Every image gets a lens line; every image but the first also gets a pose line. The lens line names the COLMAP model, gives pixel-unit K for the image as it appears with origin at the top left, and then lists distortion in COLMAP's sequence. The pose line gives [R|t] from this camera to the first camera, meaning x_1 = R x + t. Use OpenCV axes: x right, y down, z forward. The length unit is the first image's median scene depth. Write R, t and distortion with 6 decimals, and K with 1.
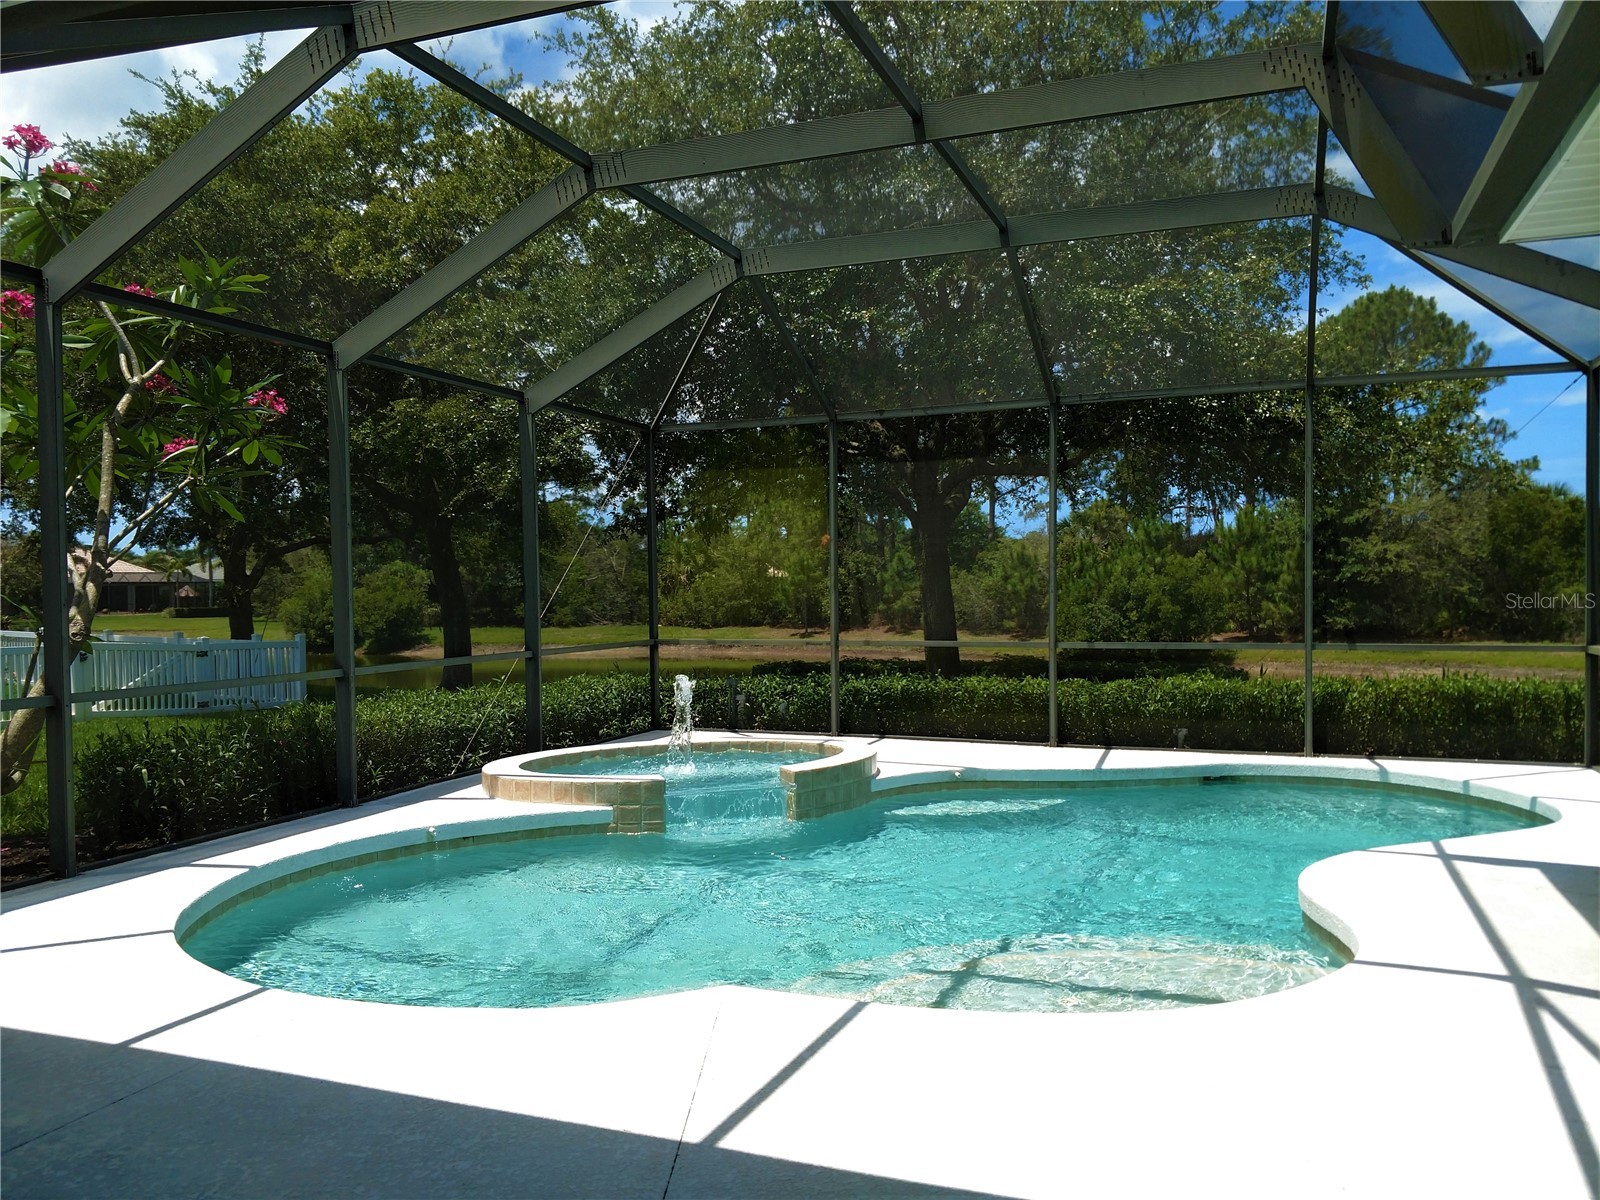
lens RADIAL K [[1245.0, 0, 794.3], [0, 1245.0, 595.7], [0, 0, 1]] dist [0.068919, -0.049451]
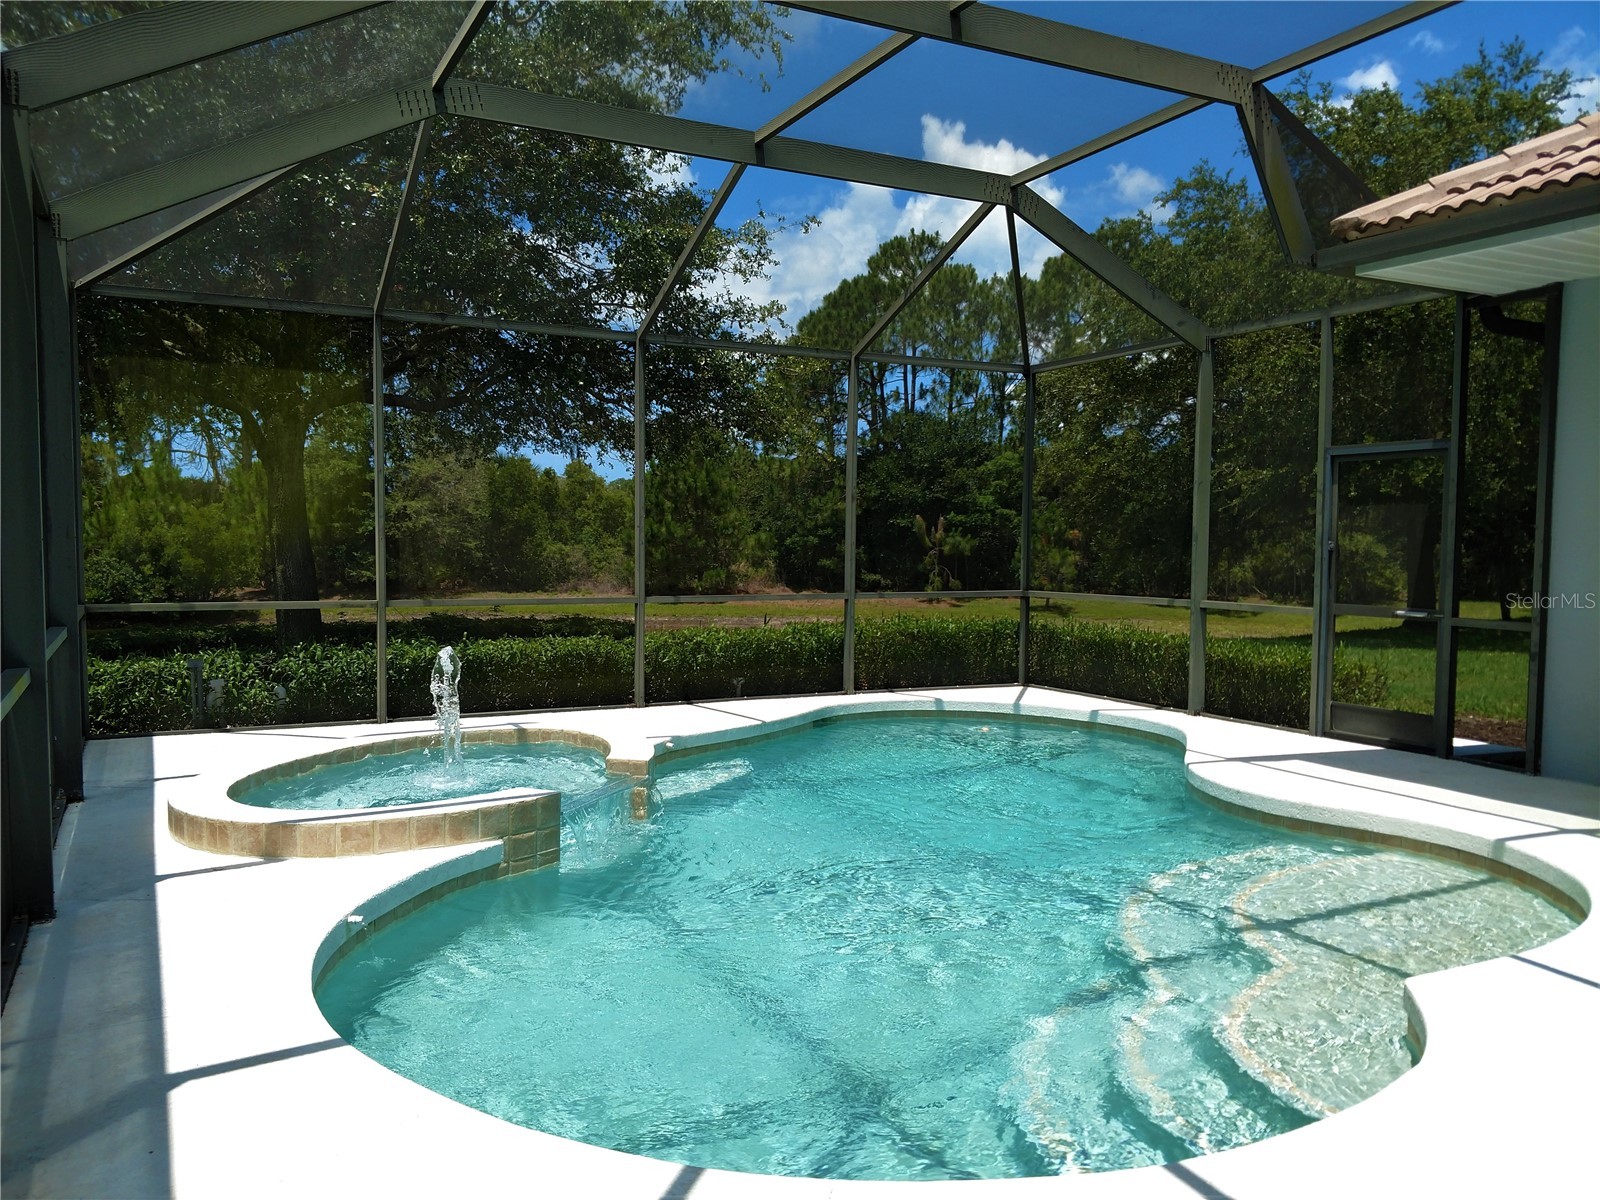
lens RADIAL K [[1245.0, 0, 764.7], [0, 1245.0, 583.2], [0, 0, 1]] dist [0.068919, -0.049451]
pose [[0.652992, -0.010211, 0.757296, -0.127357], [-0.009893, 0.999709, 0.022010, 0.001547], [-0.757300, -0.021865, 0.652701, 0.093935]]
